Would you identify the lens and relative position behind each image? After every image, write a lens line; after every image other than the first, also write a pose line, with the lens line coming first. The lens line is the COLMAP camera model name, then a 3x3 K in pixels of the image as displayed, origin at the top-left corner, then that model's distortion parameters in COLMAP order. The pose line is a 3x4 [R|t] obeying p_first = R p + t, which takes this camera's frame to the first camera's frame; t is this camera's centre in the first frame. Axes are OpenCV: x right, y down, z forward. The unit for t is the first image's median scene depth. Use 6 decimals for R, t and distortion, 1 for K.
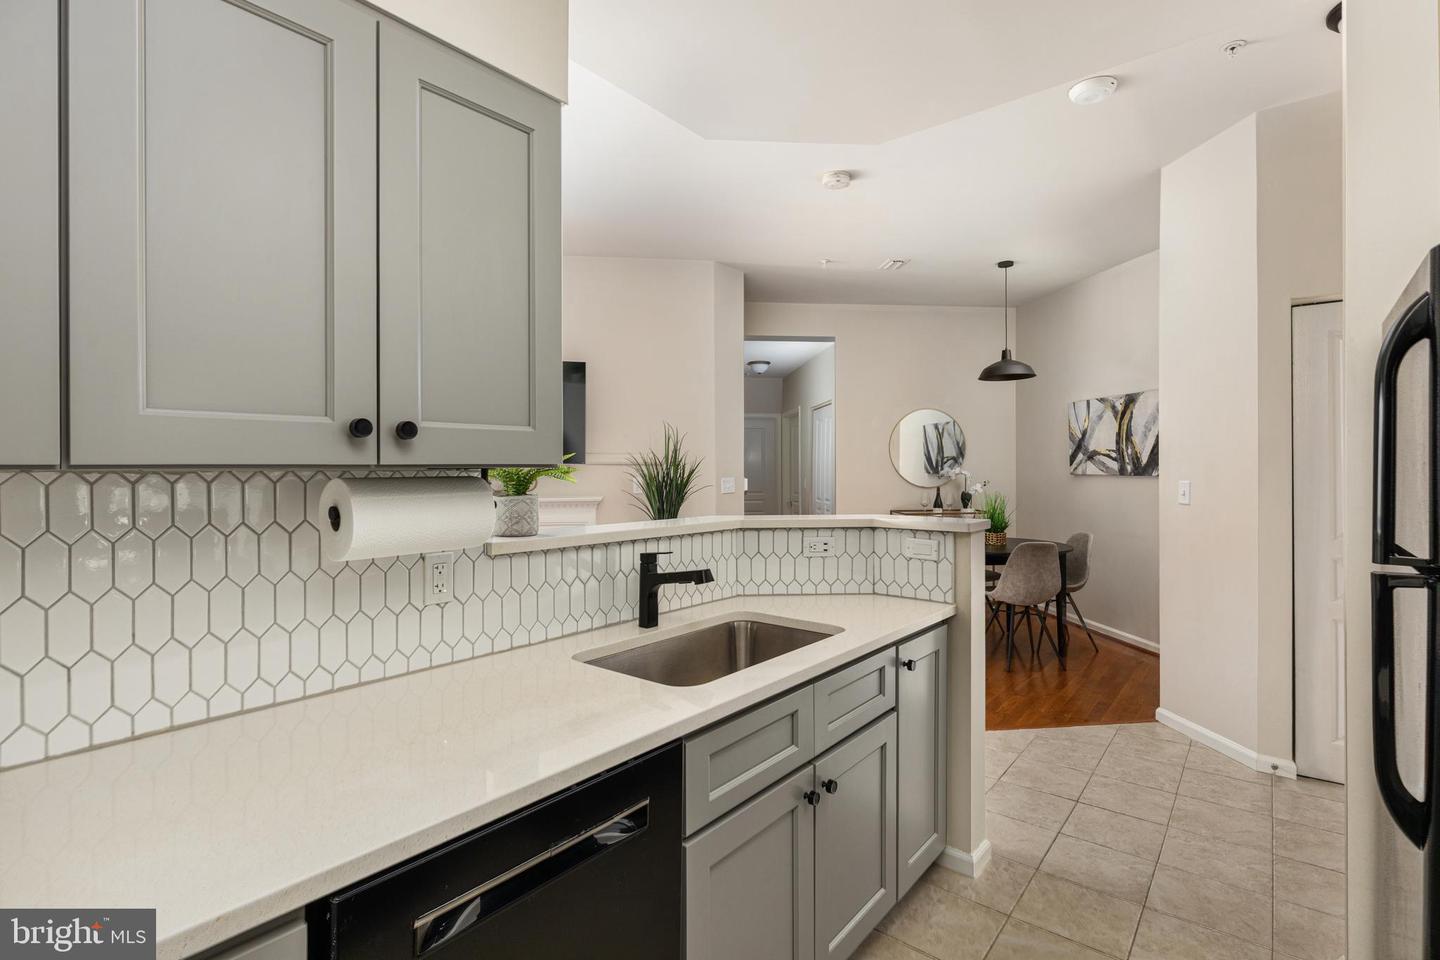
lens RADIAL K [[662.8, 0, 718.7], [0, 662.8, 474.7], [0, 0, 1]] dist [-0.014901, -0.000183]
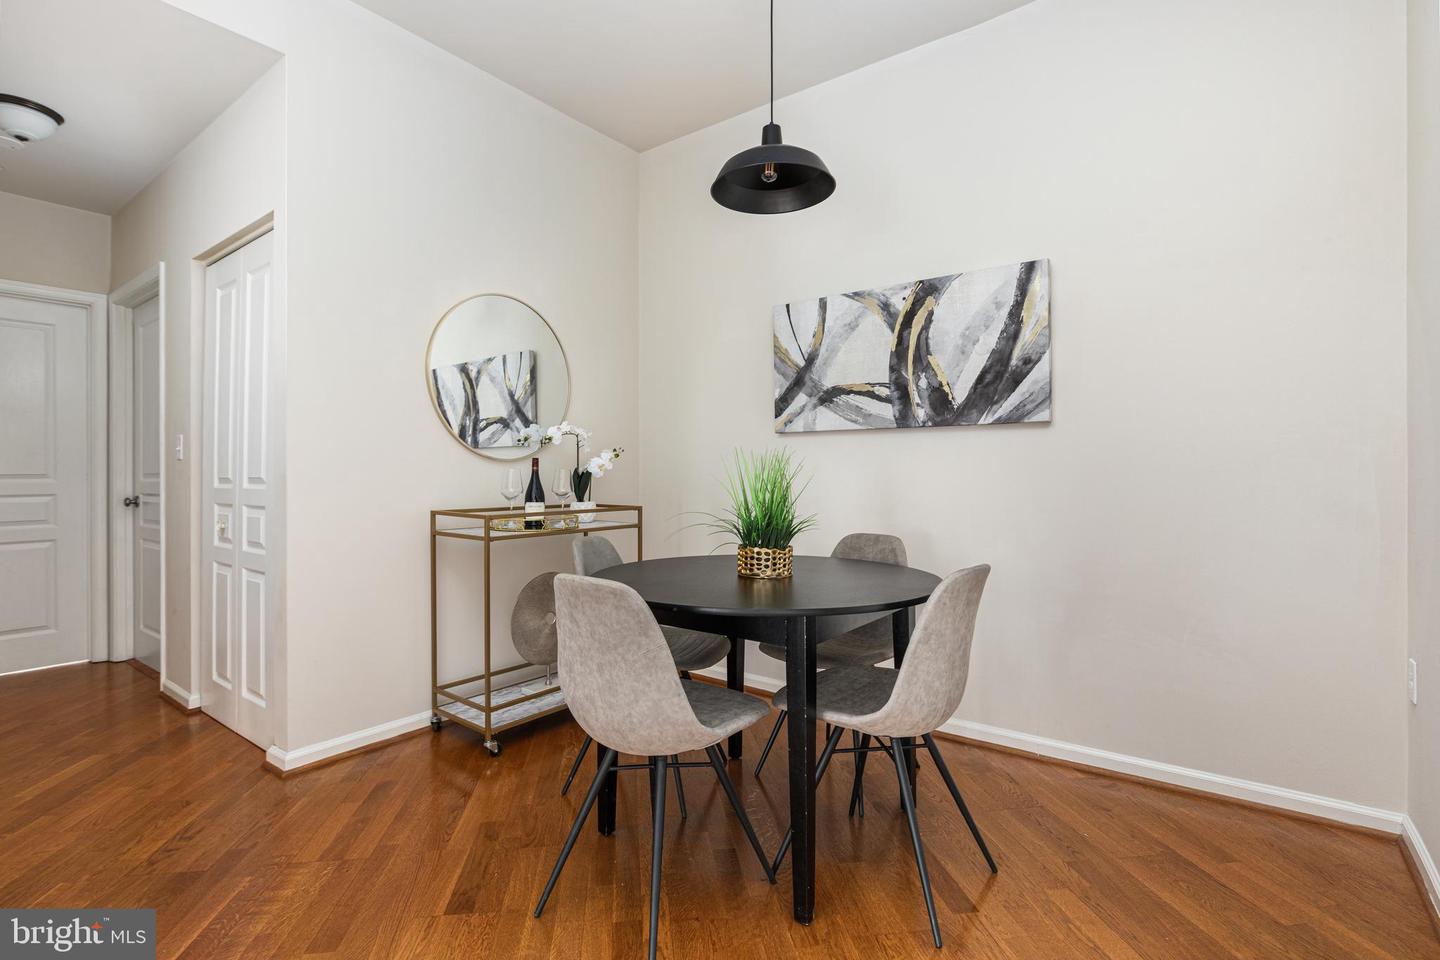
lens RADIAL K [[662.8, 0, 718.2], [0, 662.8, 474.7], [0, 0, 1]] dist [-0.014901, -0.000183]
pose [[0.683822, -0.000491, 0.729649, 0.087658], [0.006450, 0.999965, -0.005372, 0.039777], [-0.729621, 0.008380, 0.683801, 0.675502]]
